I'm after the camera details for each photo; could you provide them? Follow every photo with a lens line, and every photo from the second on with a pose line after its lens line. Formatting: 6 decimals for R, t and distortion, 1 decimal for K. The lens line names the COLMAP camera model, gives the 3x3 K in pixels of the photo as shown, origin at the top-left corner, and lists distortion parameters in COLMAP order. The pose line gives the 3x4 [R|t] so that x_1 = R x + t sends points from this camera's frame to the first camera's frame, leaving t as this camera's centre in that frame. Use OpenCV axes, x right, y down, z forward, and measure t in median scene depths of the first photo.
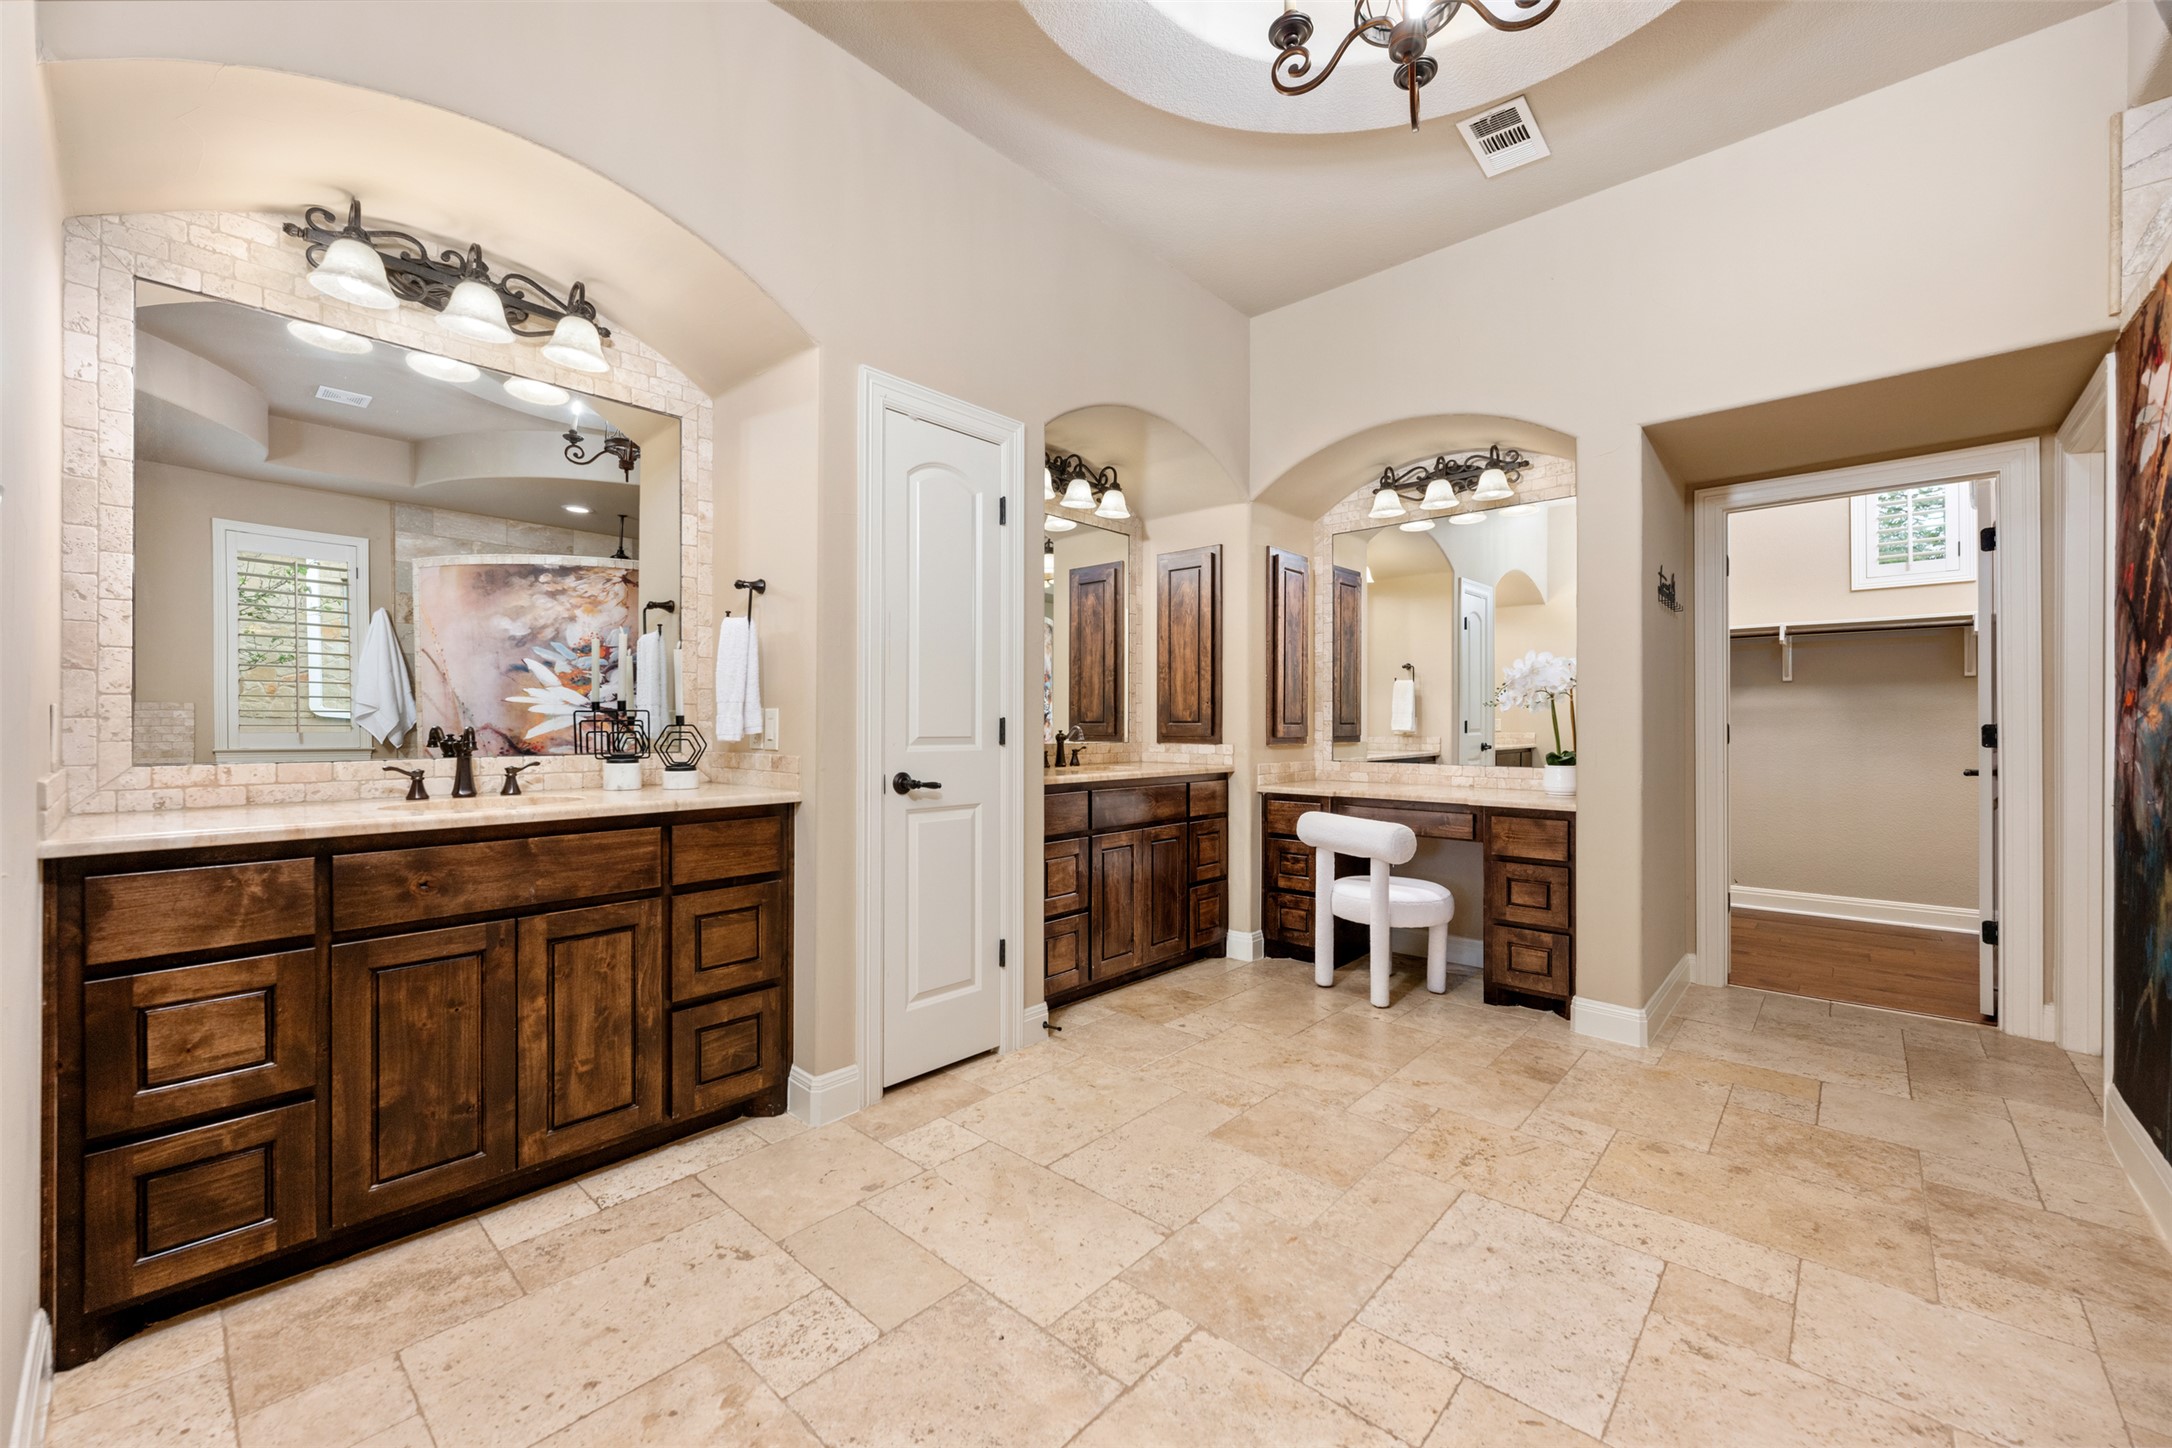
lens RADIAL K [[863.2, 0, 1084.3], [0, 863.2, 734.3], [0, 0, 1]] dist [-0.001602, -0.000213]
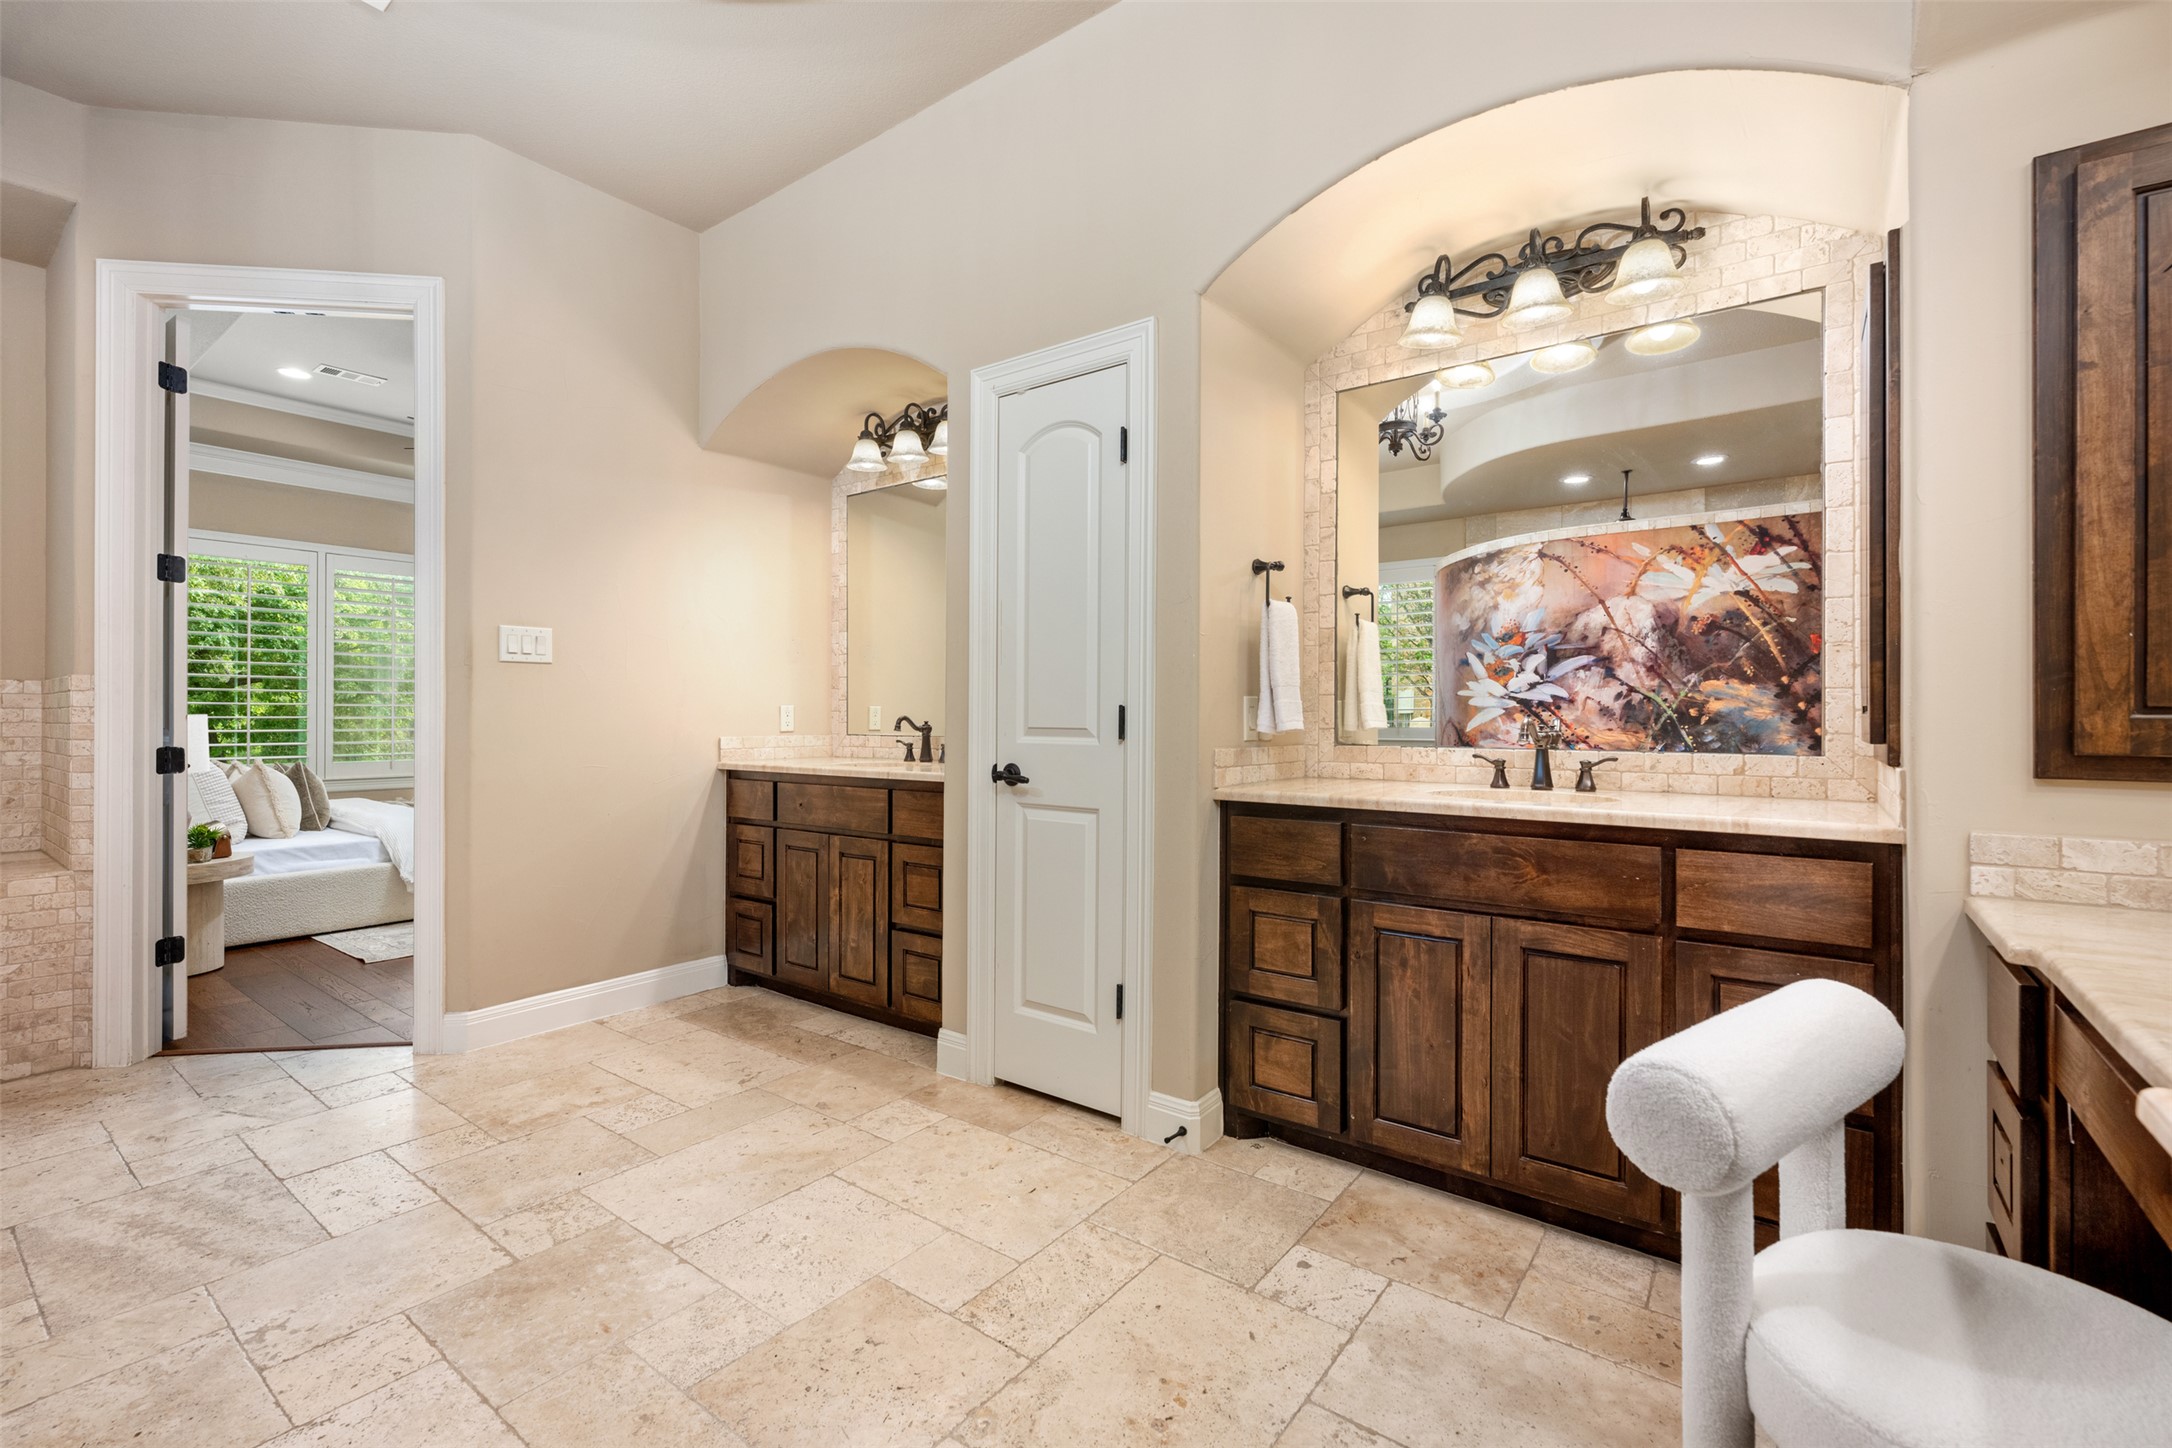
lens RADIAL K [[942.7, 0, 1086.6], [0, 942.7, 713.8], [0, 0, 1]] dist [-0.001100, -0.000027]
pose [[0.088474, -0.003224, -0.996073, 0.834685], [-0.014037, 0.999891, -0.004484, -0.009246], [0.995980, 0.014379, 0.088419, 0.960222]]
